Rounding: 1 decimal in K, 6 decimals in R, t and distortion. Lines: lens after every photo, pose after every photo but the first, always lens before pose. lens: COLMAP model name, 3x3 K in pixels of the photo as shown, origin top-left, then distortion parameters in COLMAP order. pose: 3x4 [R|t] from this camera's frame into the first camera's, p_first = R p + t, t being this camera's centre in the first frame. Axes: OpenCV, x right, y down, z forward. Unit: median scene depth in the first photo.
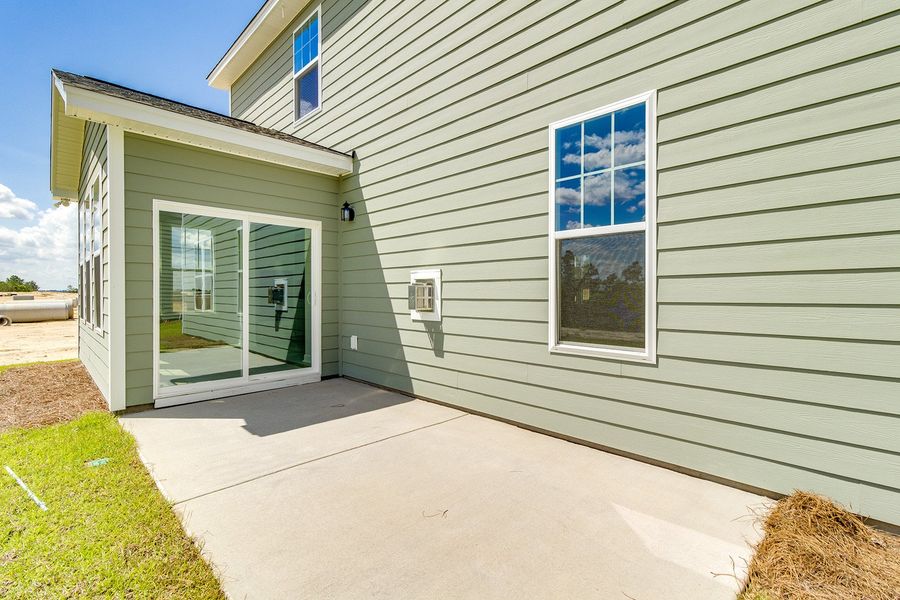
lens RADIAL K [[422.1, 0, 454.6], [0, 422.1, 293.7], [0, 0, 1]] dist [0.009427, 0.000568]
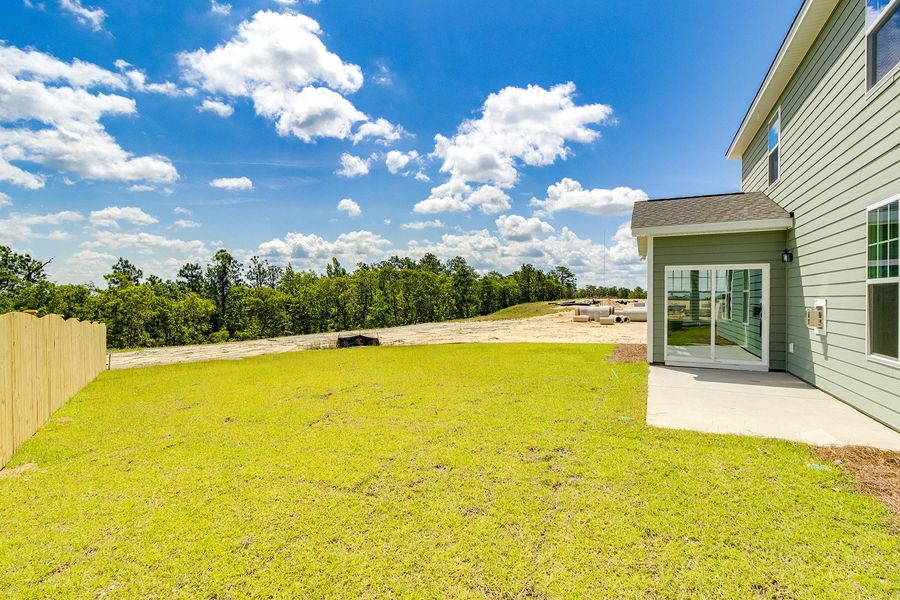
lens RADIAL K [[422.1, 0, 454.6], [0, 422.1, 293.7], [0, 0, 1]] dist [0.009427, 0.000568]
pose [[0.348067, -0.006798, -0.937445, 0.767596], [-0.007808, 0.999918, -0.010151, -0.046156], [0.937437, 0.010853, 0.347986, -0.604328]]
